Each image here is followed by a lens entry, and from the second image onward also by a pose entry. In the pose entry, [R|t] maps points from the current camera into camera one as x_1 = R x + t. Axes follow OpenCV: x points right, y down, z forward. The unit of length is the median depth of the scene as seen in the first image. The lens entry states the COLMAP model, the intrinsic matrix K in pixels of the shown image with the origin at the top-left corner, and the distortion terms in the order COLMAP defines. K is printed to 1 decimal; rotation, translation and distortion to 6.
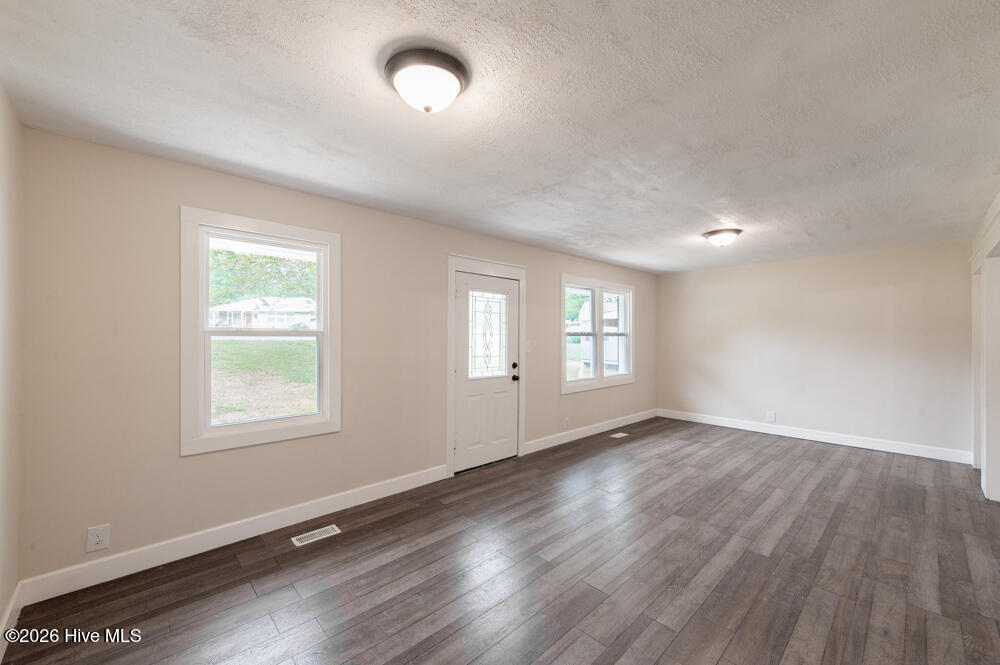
lens RADIAL K [[370.2, 0, 500.0], [0, 370.2, 332.5], [0, 0, 1]] dist [0.012203, -0.000129]
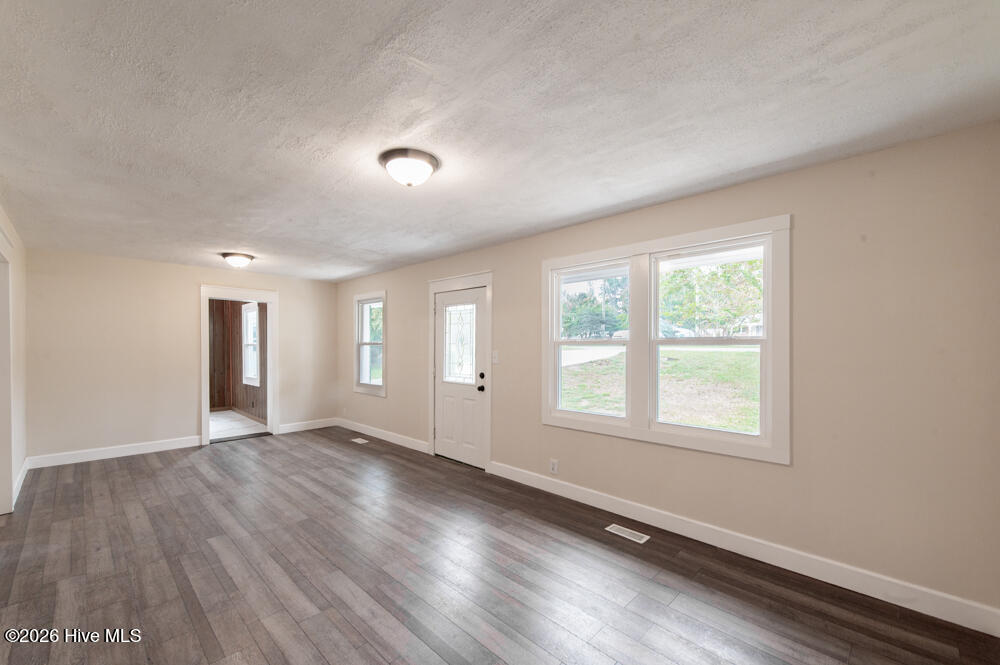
lens RADIAL K [[403.6, 0, 507.5], [0, 403.6, 344.8], [0, 0, 1]] dist [0.021037, -0.000121]
pose [[0.082351, -0.005364, -0.996589, 1.201684], [0.008568, 0.999952, -0.004674, 0.015396], [0.996567, -0.008154, 0.082393, 1.071074]]
